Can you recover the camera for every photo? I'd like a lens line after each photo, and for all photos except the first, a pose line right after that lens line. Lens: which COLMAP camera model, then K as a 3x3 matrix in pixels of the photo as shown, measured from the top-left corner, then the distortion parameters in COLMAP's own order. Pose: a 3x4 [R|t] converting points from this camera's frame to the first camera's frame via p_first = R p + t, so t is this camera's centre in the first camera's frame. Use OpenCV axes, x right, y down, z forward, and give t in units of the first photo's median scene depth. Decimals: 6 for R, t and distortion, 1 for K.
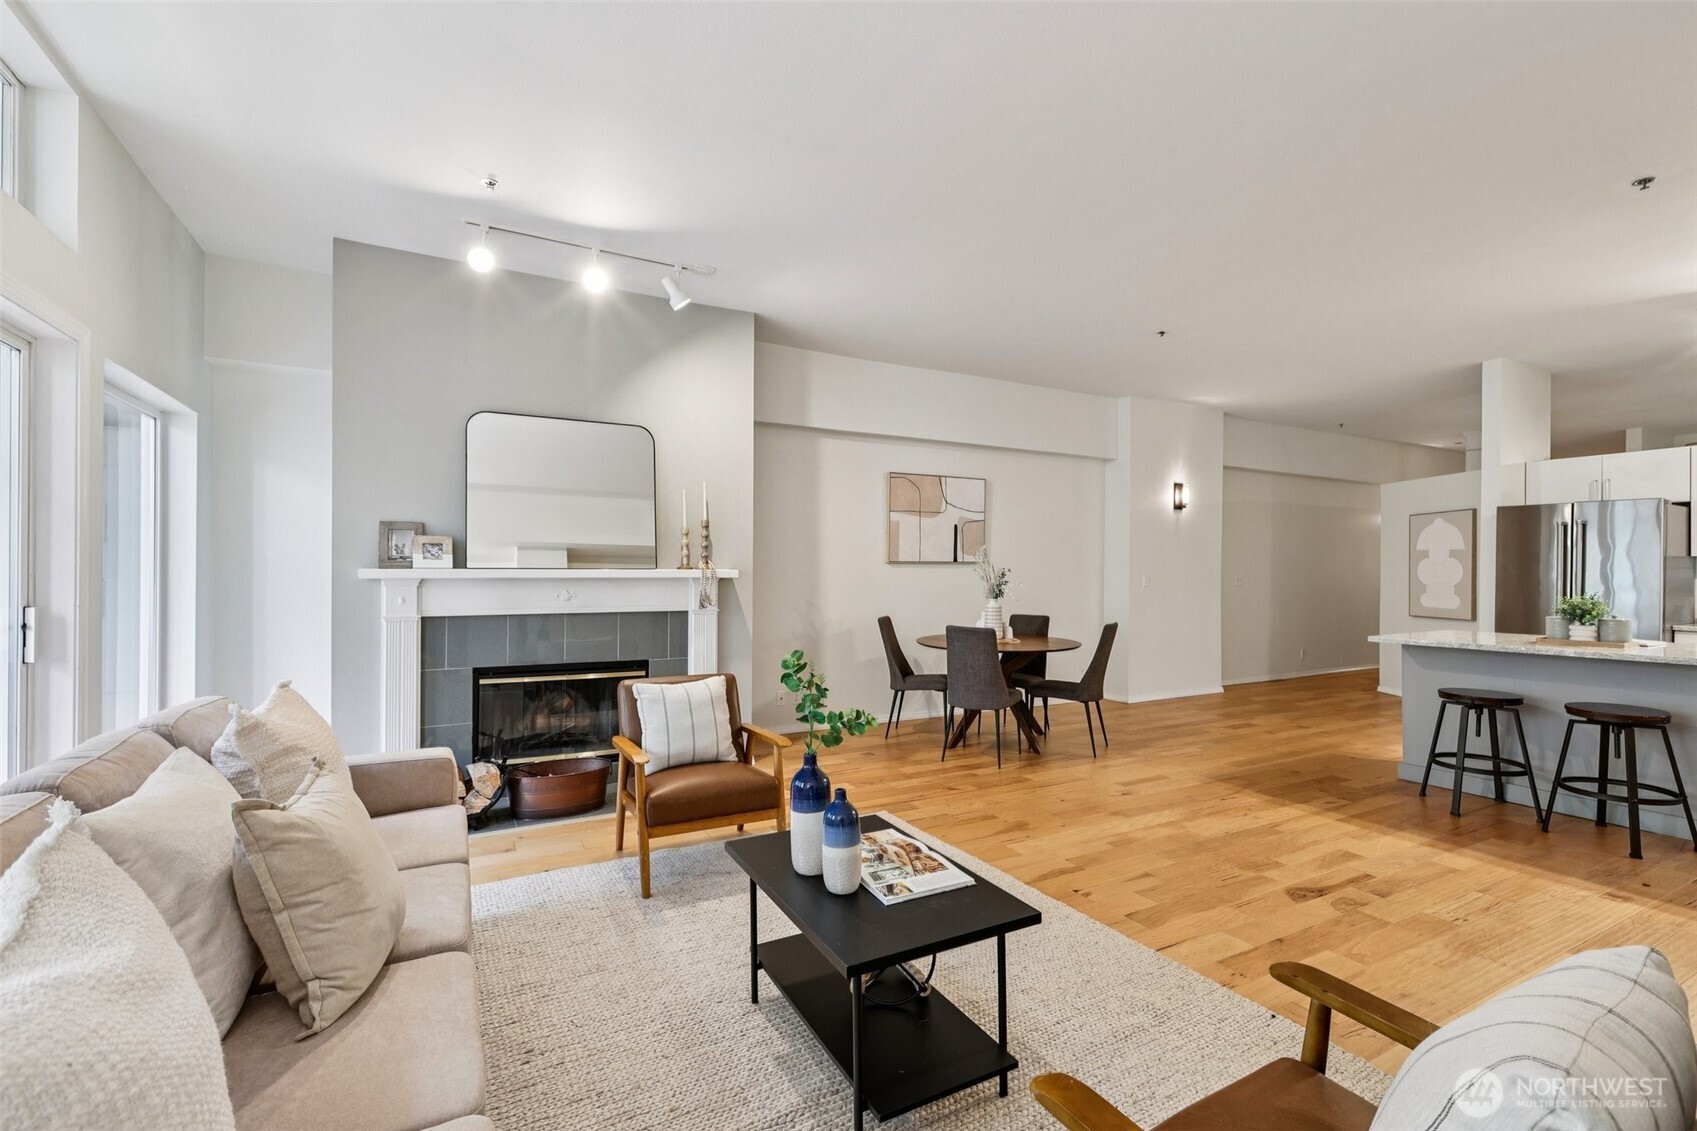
lens RADIAL K [[753.2, 0, 864.0], [0, 753.2, 568.0], [0, 0, 1]] dist [-0.000938, -0.000140]
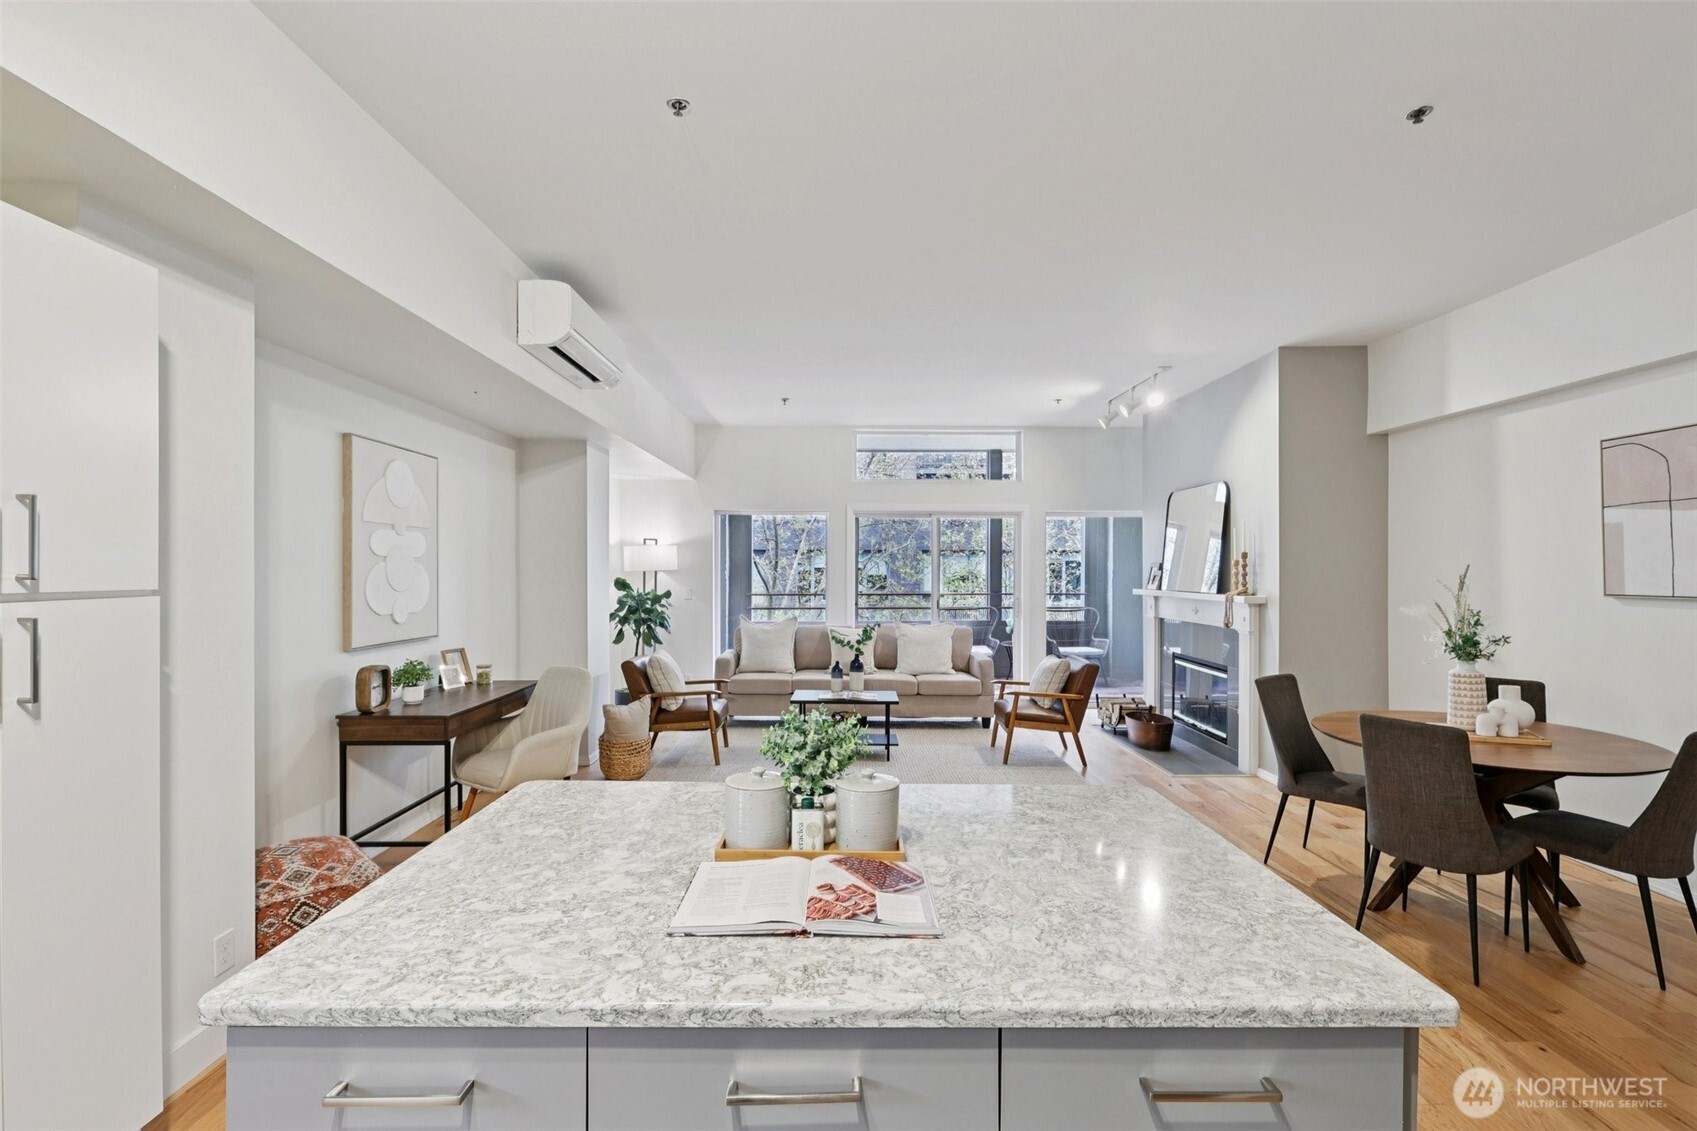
lens RADIAL K [[763.7, 0, 851.0], [0, 763.7, 569.0], [0, 0, 1]] dist [-0.000062, 0.000383]
pose [[-0.474317, -0.005522, -0.880337, 0.839119], [-0.006163, 0.999977, -0.002953, -0.023308], [0.880333, 0.004025, -0.474340, 0.783006]]
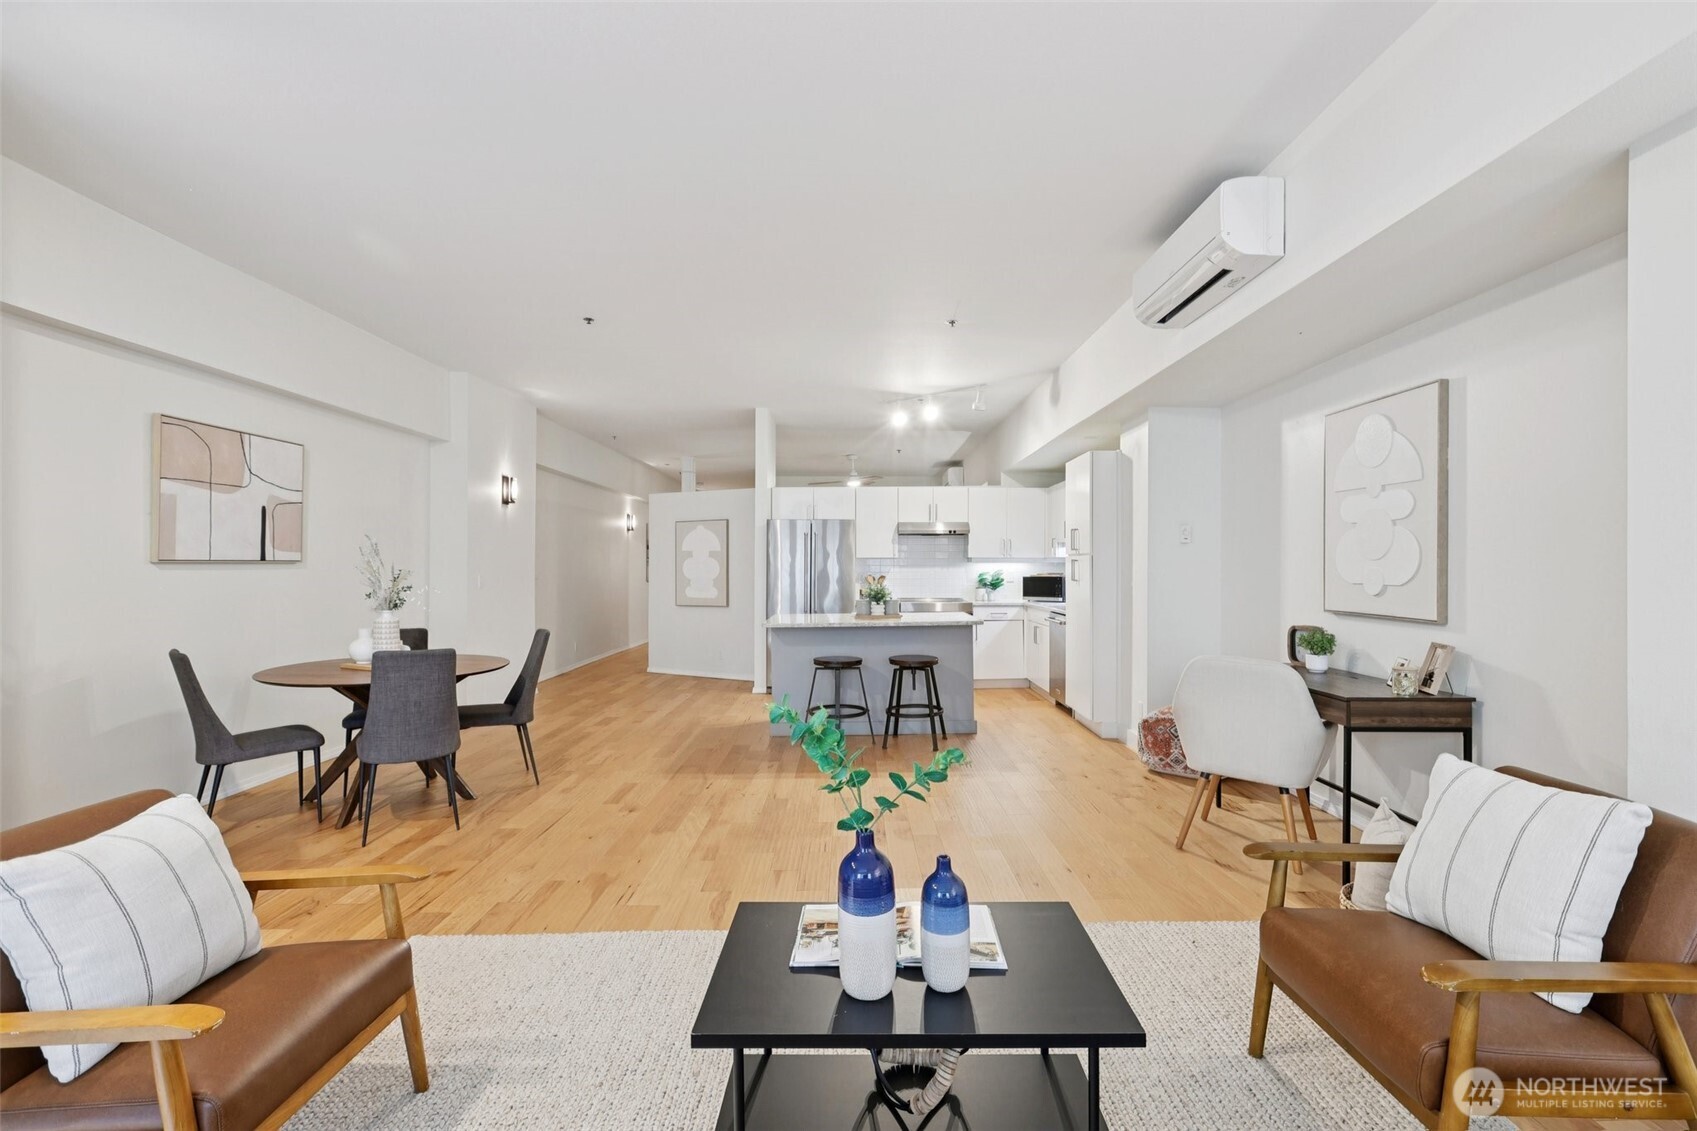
lens RADIAL K [[750.6, 0, 852.3], [0, 750.6, 563.8], [0, 0, 1]] dist [0.000402, 0.001254]
pose [[0.484711, -0.003221, 0.874668, -0.231870], [0.004740, 0.999988, 0.001056, -0.003651], [-0.874661, 0.003634, 0.484721, 0.214764]]
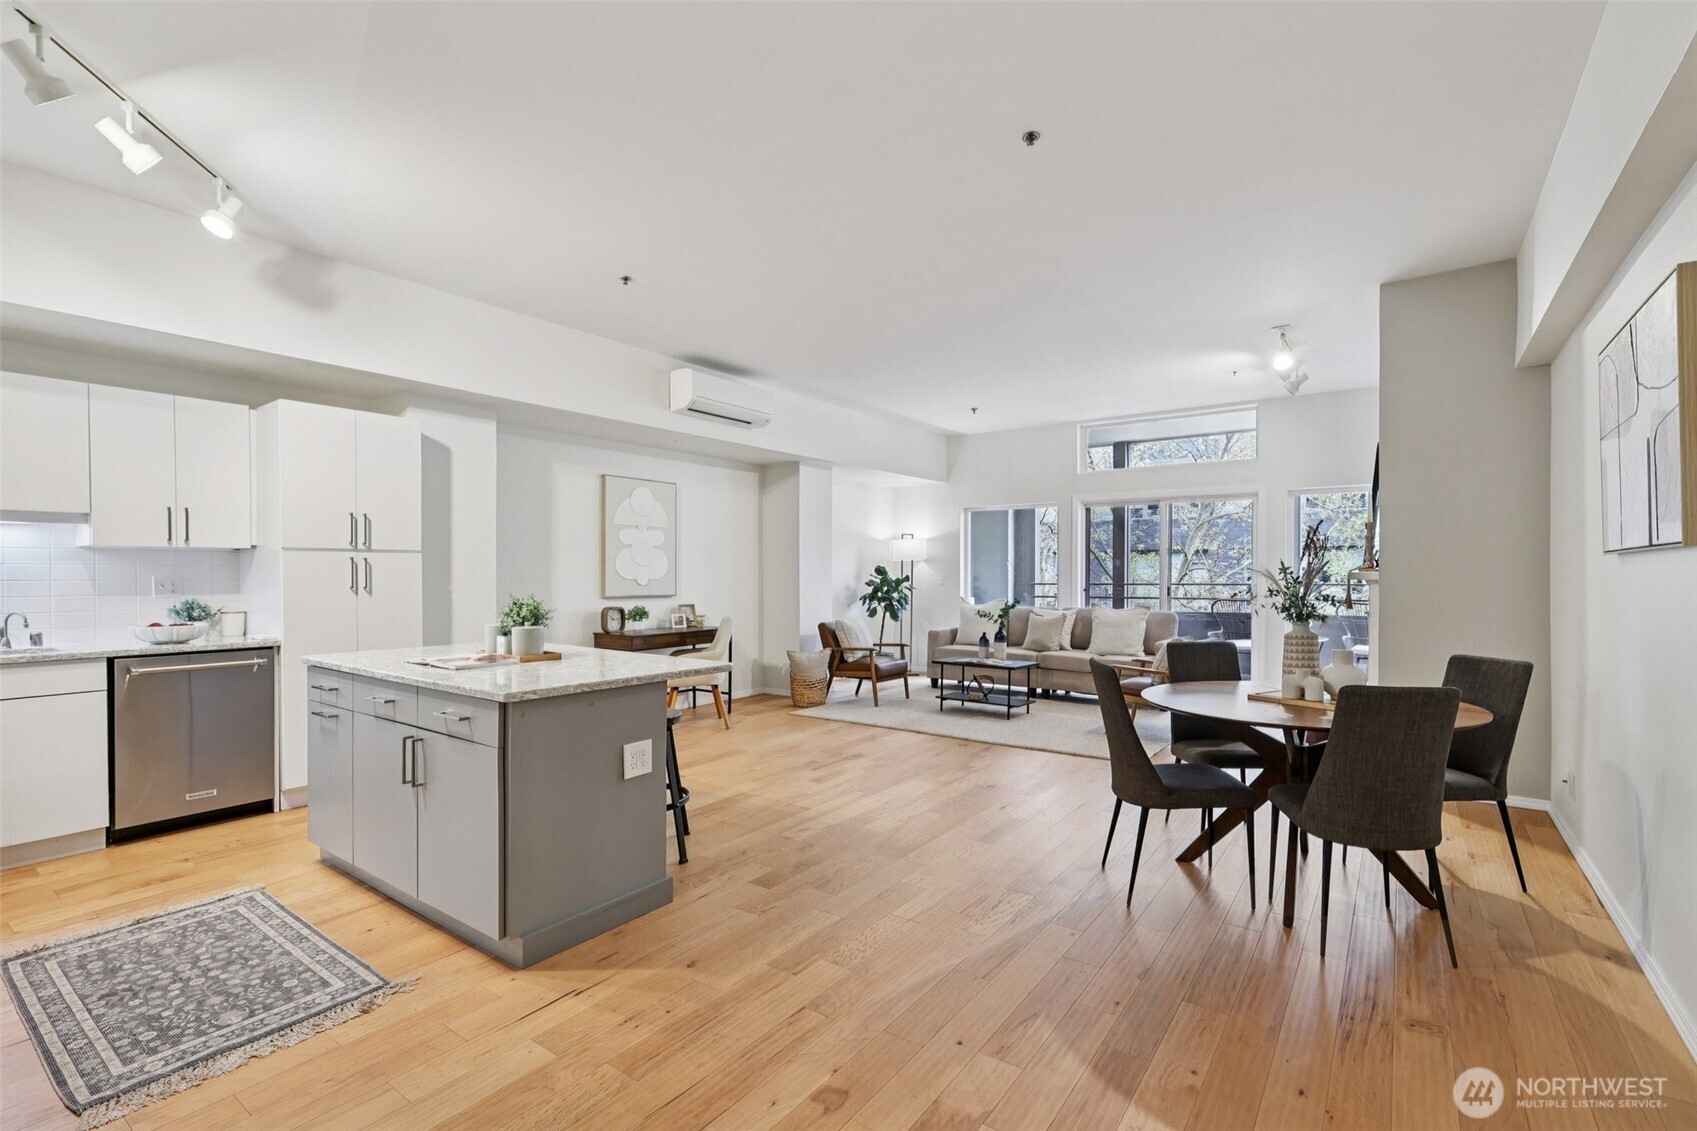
lens RADIAL K [[763.7, 0, 851.0], [0, 763.7, 569.0], [0, 0, 1]] dist [-0.000062, 0.000383]
pose [[-0.906940, -0.006336, -0.421212, 0.639978], [-0.003794, 0.999969, -0.006872, 0.006792], [0.421243, -0.004635, -0.906936, 1.240997]]
